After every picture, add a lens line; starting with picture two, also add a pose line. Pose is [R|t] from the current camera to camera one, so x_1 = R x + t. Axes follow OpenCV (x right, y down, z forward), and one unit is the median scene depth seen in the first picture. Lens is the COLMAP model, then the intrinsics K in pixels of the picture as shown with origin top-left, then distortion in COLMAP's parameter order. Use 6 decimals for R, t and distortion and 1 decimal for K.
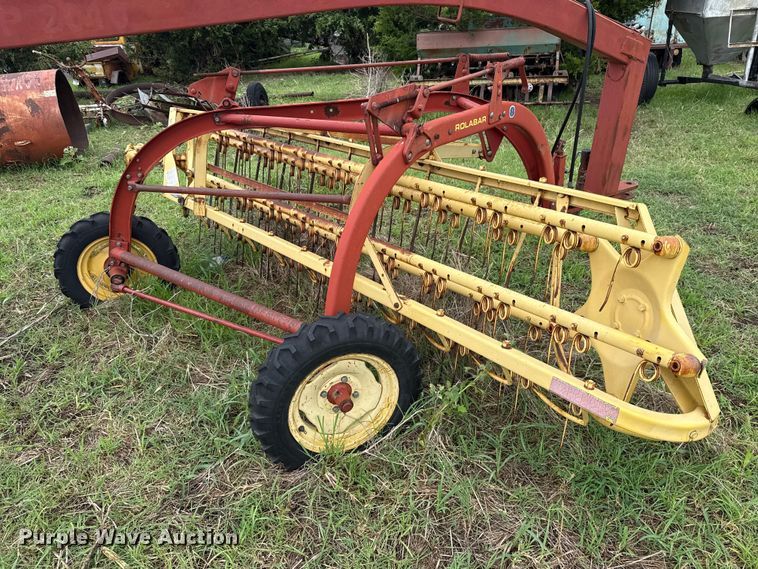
lens RADIAL K [[535.2, 0, 379.0], [0, 535.2, 284.5], [0, 0, 1]] dist [0.028539, -0.024552]
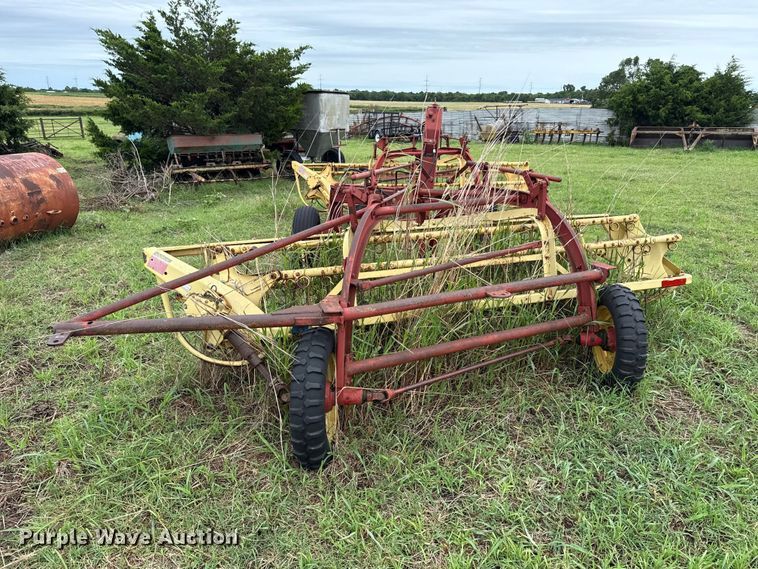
lens RADIAL K [[535.2, 0, 379.0], [0, 535.2, 284.5], [0, 0, 1]] dist [0.028539, -0.024552]
pose [[0.522834, -0.202563, 0.828017, -1.265077], [0.369150, 0.929352, -0.005739, 0.133447], [-0.768357, 0.308664, 0.560673, -0.098832]]
